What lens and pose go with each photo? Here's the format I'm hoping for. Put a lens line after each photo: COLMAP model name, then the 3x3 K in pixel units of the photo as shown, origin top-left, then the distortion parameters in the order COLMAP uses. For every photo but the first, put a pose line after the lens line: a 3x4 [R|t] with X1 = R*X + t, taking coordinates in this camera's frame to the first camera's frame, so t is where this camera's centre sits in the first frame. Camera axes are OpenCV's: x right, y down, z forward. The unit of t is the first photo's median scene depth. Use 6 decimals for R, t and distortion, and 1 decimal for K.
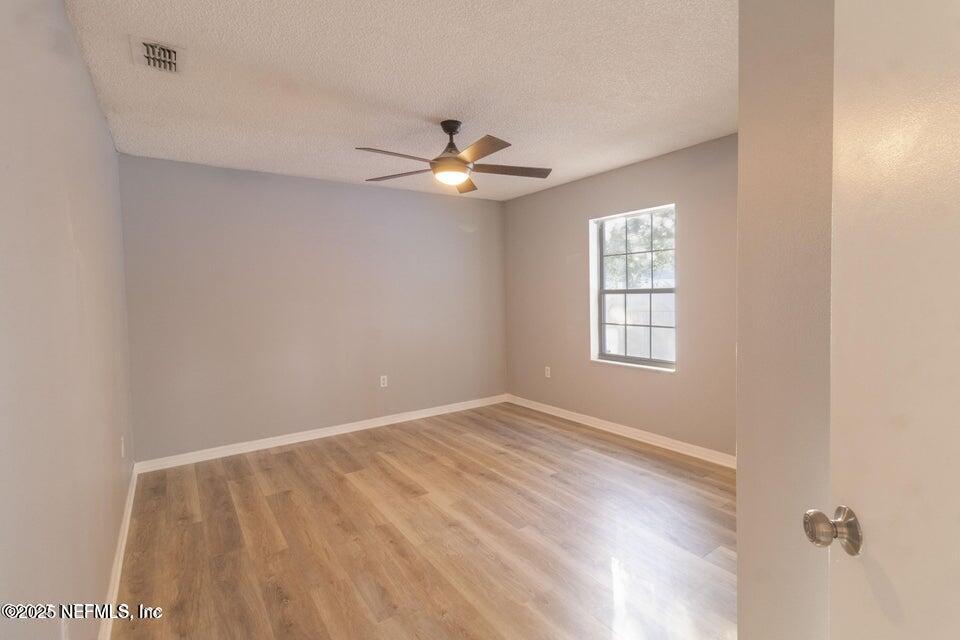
lens RADIAL K [[454.7, 0, 497.2], [0, 454.7, 309.0], [0, 0, 1]] dist [0.004529, 0.000595]
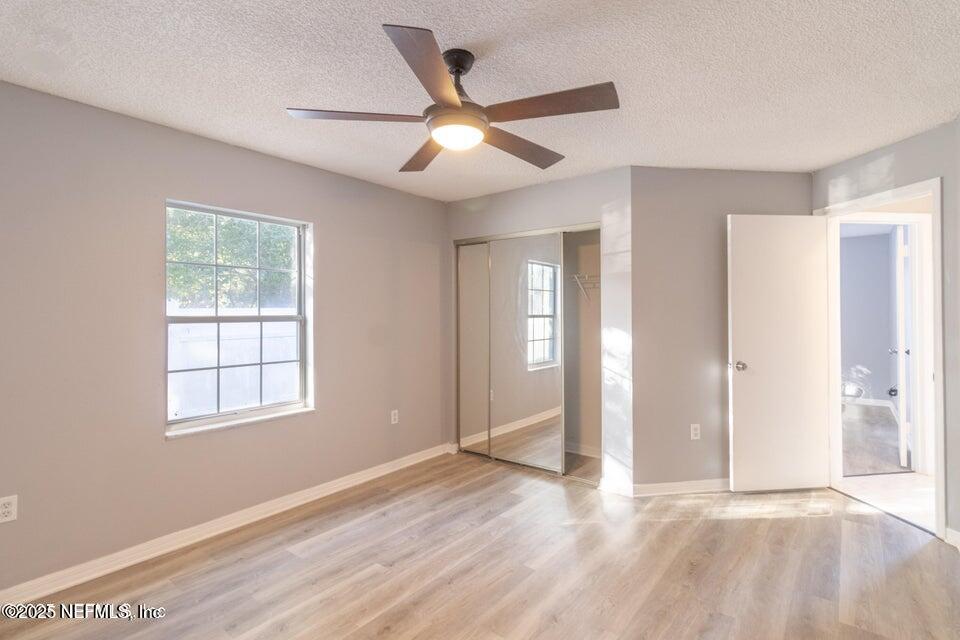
lens RADIAL K [[449.4, 0, 497.2], [0, 449.4, 316.2], [0, 0, 1]] dist [0.003186, -0.000236]
pose [[-0.297271, 0.027984, 0.954383, -0.585569], [0.044478, 0.998891, -0.015435, -0.016162], [-0.953757, 0.037861, -0.298186, 0.949522]]
